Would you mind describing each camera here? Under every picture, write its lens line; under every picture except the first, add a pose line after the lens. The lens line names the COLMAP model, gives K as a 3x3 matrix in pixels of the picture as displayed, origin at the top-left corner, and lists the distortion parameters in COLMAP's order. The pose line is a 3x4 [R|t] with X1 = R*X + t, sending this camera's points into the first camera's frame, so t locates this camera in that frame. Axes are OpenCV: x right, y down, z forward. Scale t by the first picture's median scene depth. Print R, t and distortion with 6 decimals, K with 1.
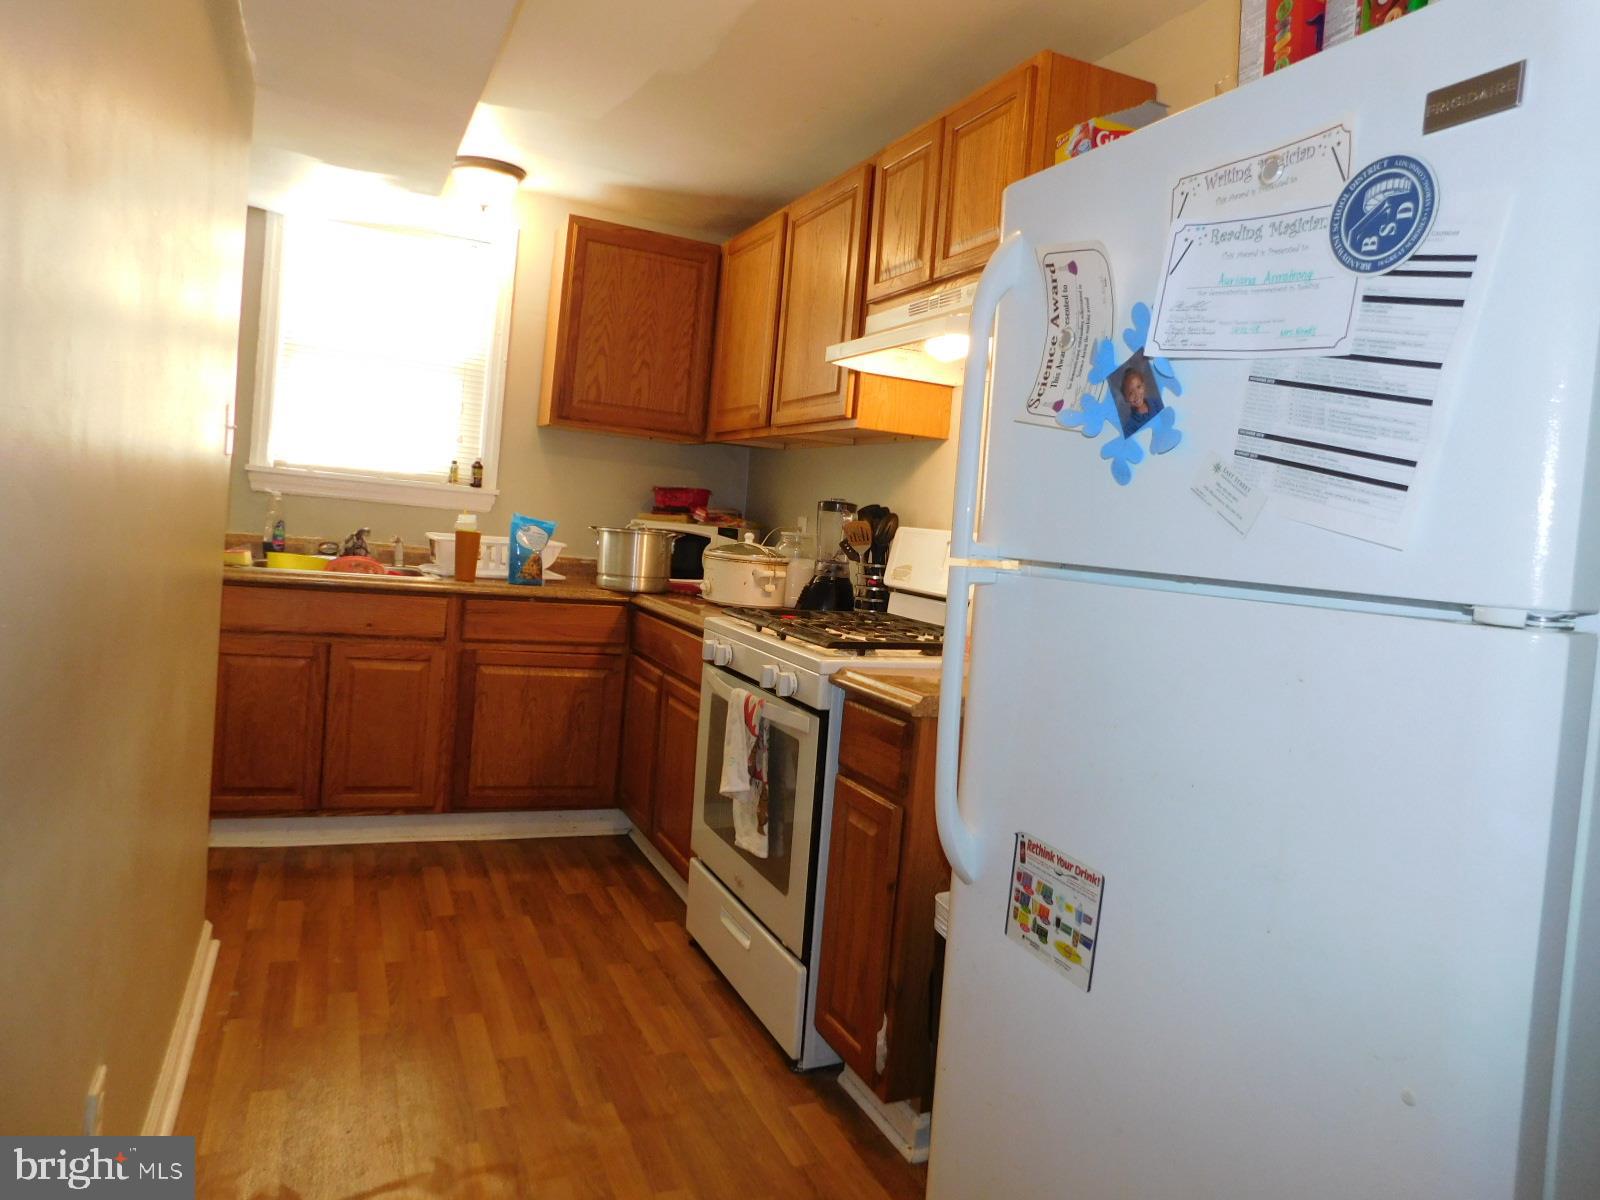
lens RADIAL K [[1054.7, 0, 799.3], [0, 1054.7, 597.2], [0, 0, 1]] dist [-0.032219, -0.000631]
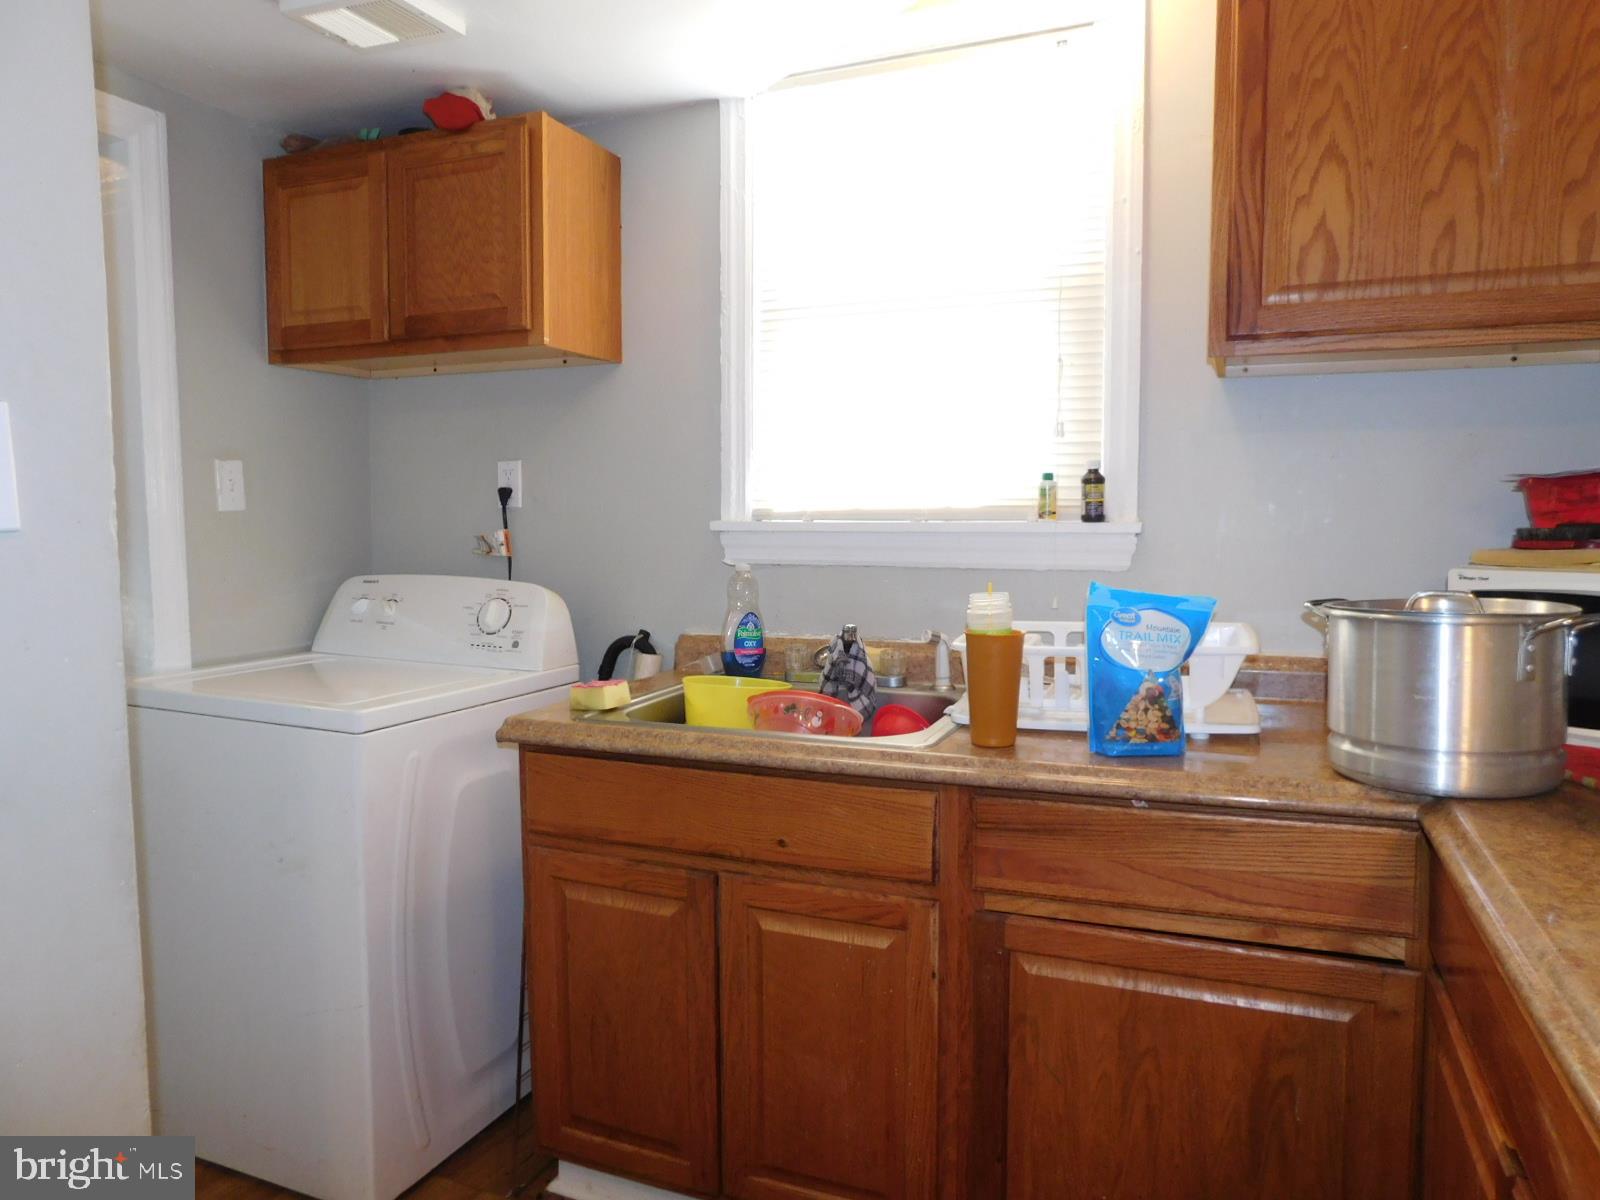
lens RADIAL K [[1054.7, 0, 794.3], [0, 1054.7, 593.1], [0, 0, 1]] dist [-0.032219, -0.000631]
pose [[0.678892, -0.040189, -0.733137, -0.047775], [0.022888, 0.999174, -0.033579, -0.063095], [0.733881, 0.006016, 0.679251, 0.614284]]
